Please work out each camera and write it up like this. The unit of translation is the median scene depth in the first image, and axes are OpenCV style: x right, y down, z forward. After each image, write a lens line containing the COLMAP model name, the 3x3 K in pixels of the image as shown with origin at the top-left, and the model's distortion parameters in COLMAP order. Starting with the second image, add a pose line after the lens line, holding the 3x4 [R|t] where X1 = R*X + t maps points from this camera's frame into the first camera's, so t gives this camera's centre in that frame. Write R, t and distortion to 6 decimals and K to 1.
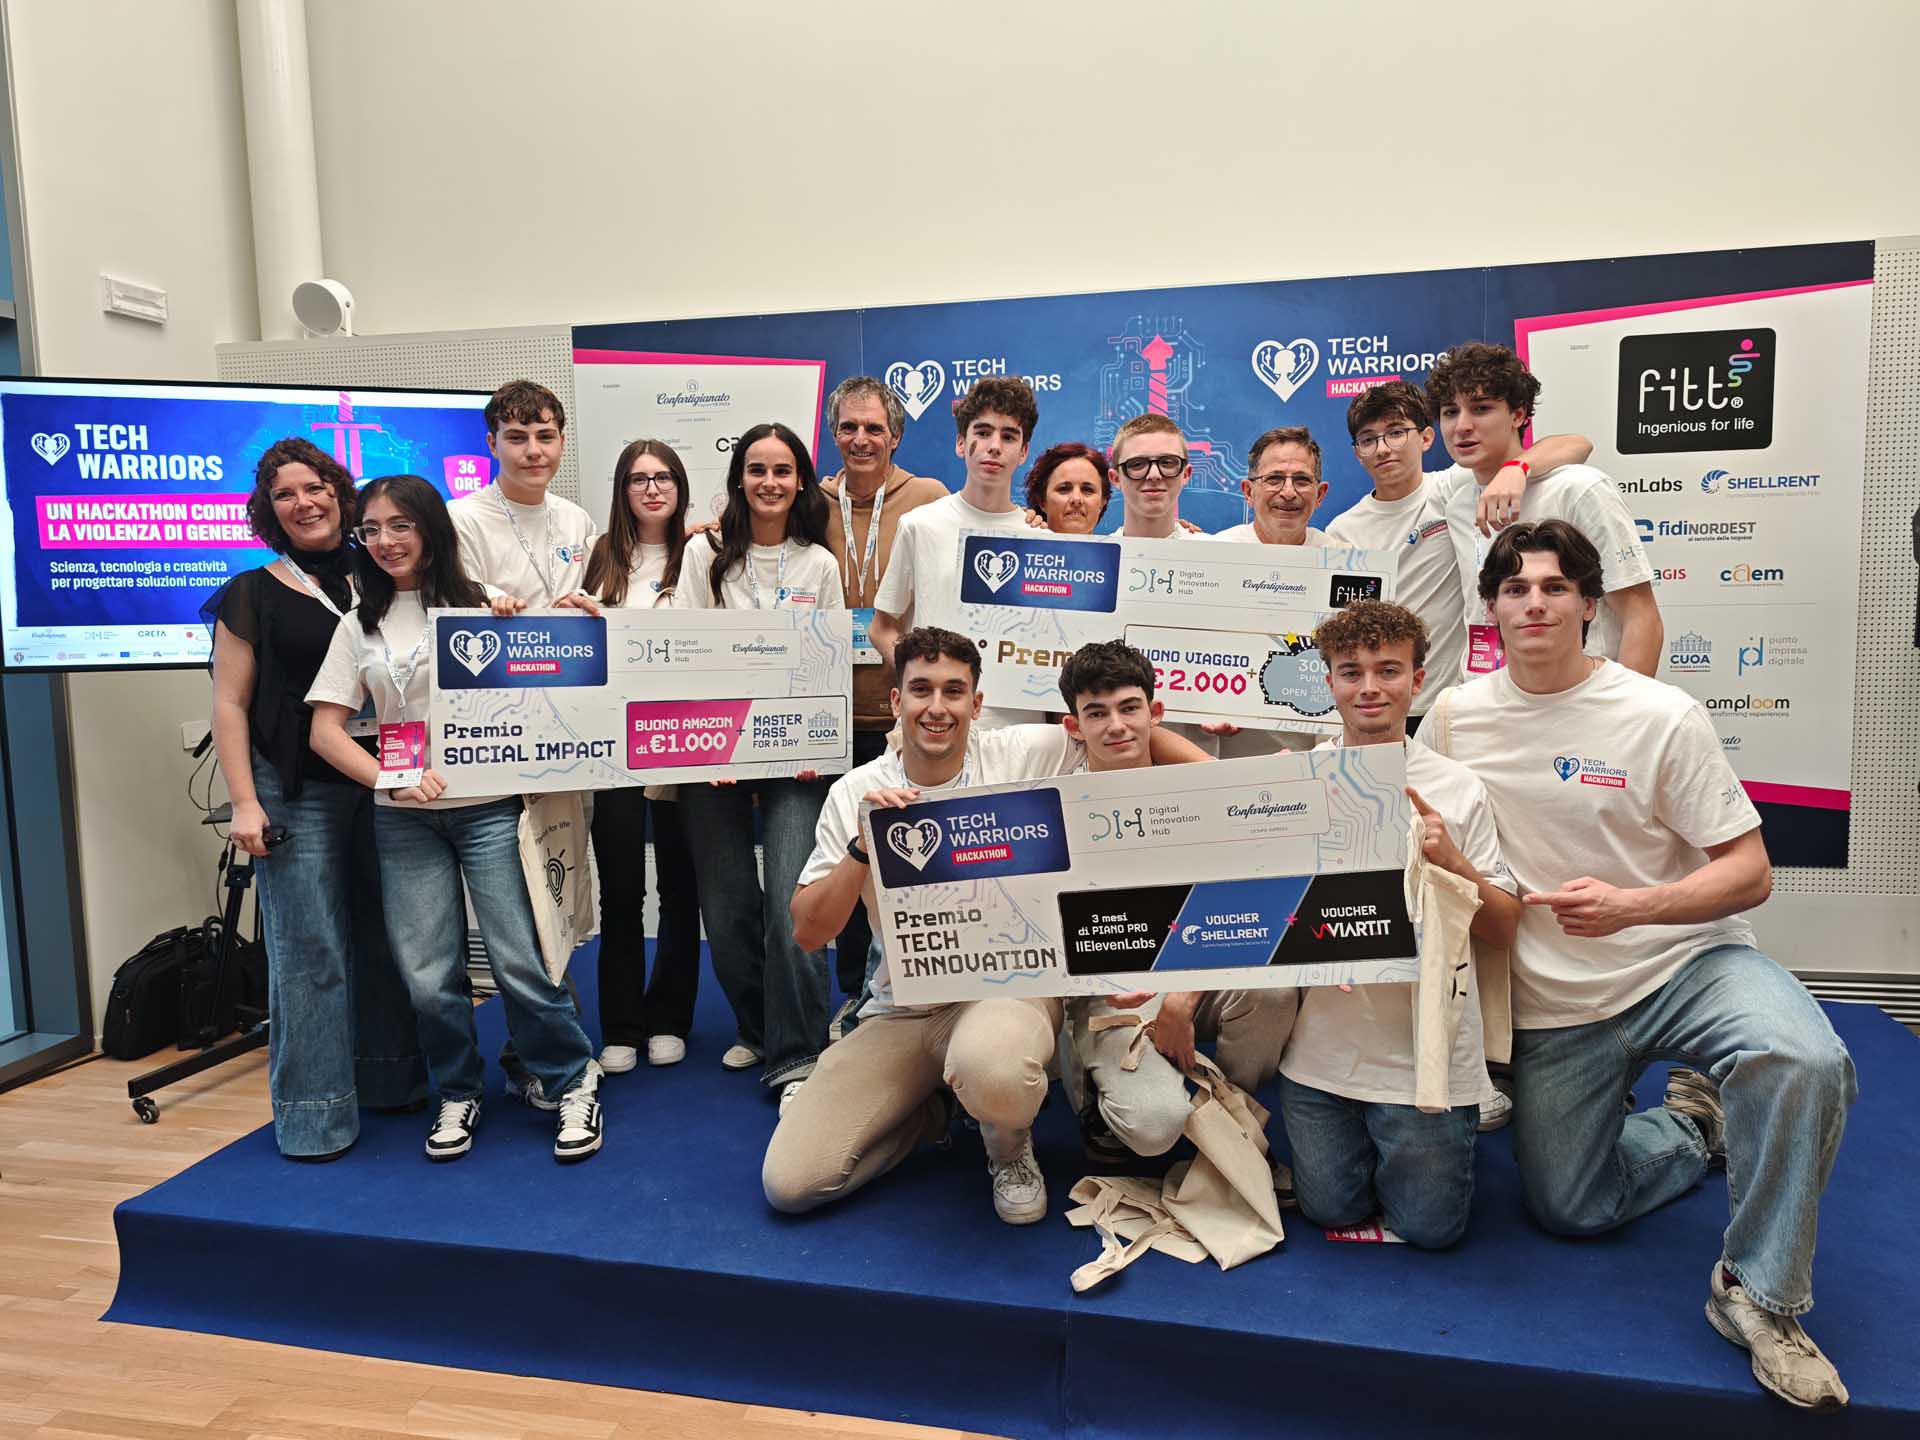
lens RADIAL K [[1355.1, 0, 961.5], [0, 1355.1, 715.6], [0, 0, 1]] dist [0.009061, -0.000800]
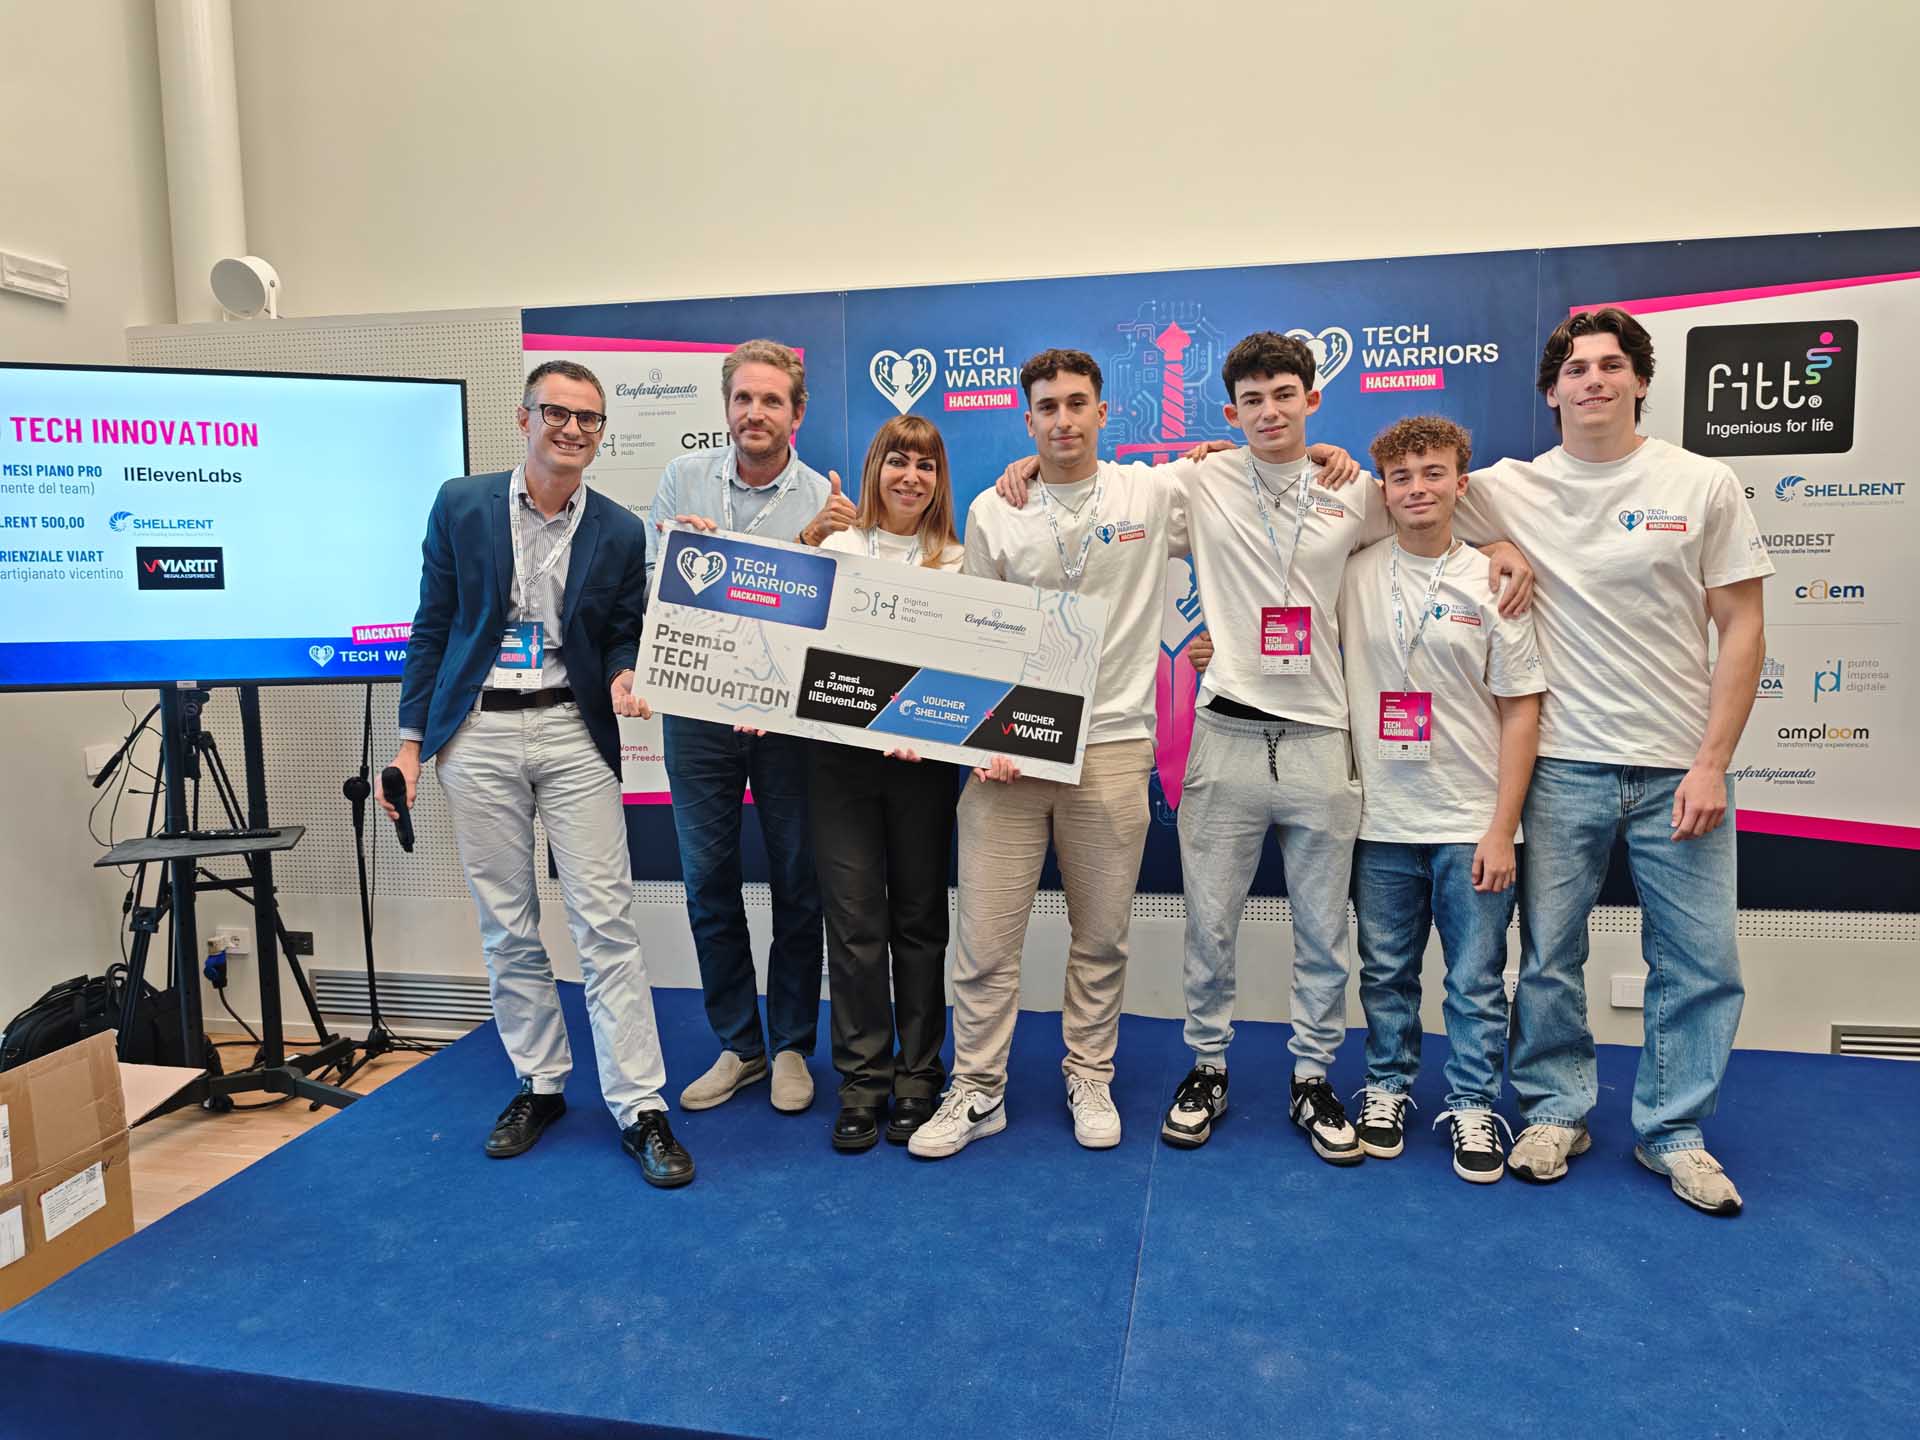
lens RADIAL K [[1346.2, 0, 947.5], [0, 1346.2, 719.2], [0, 0, 1]] dist [0.018051, -0.026084]
pose [[0.999823, 0.003154, 0.018522, -0.022009], [-0.003176, 0.999994, 0.001122, -0.017330], [-0.018518, -0.001180, 0.999828, 0.108123]]
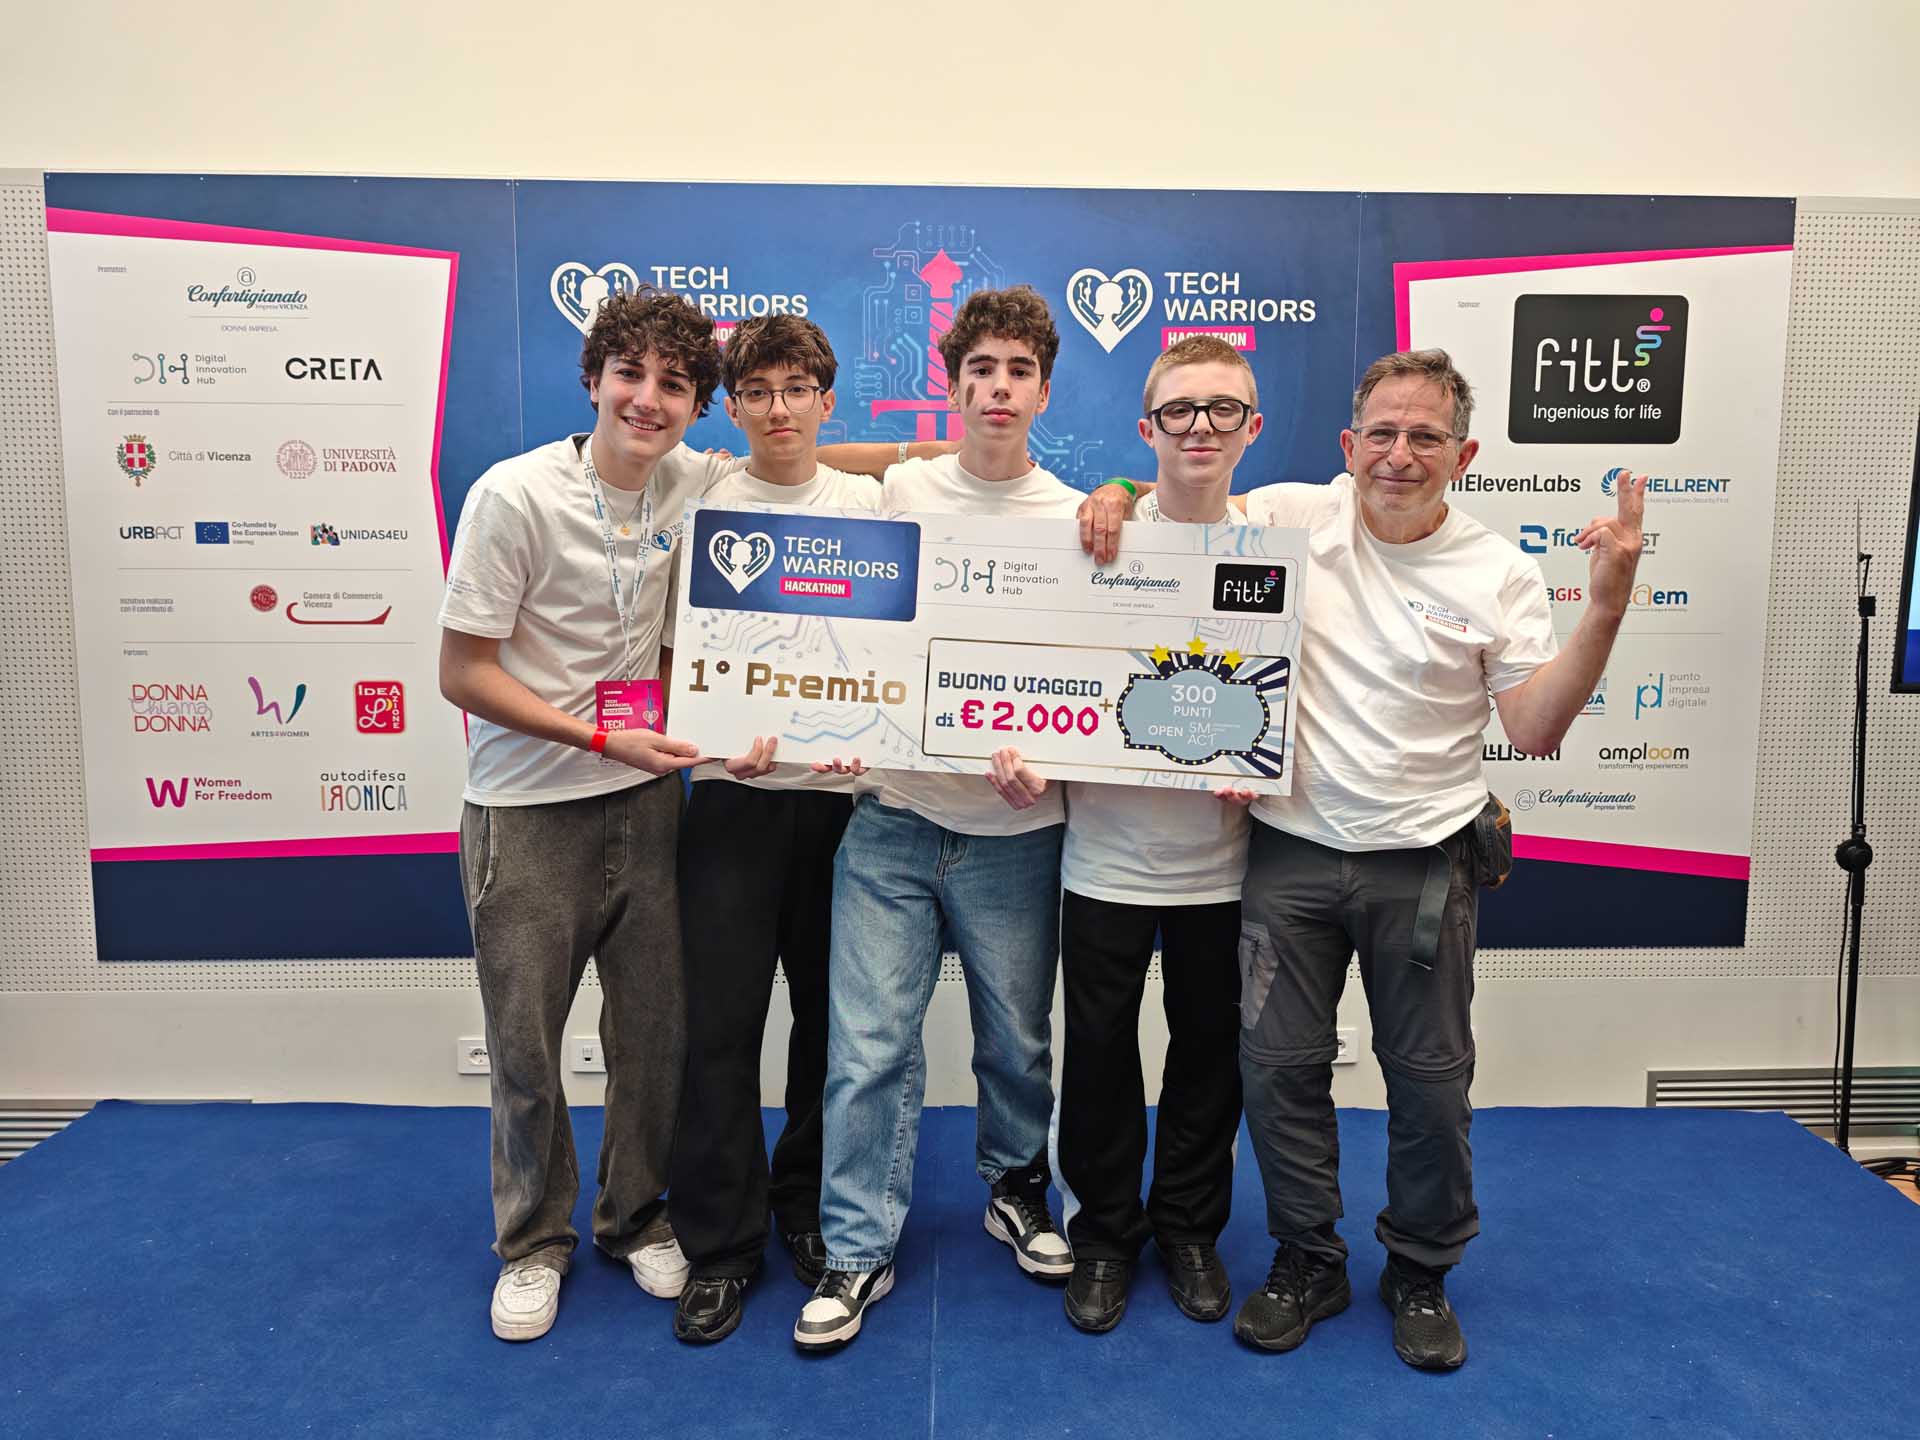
lens RADIAL K [[1311.3, 0, 984.4], [0, 1311.3, 722.3], [0, 0, 1]] dist [0.016476, -0.021313]
pose [[0.970544, -0.000684, 0.240924, -0.003365], [-0.000434, 0.999989, 0.004590, -0.030574], [-0.240925, -0.004560, 0.970533, 0.316043]]
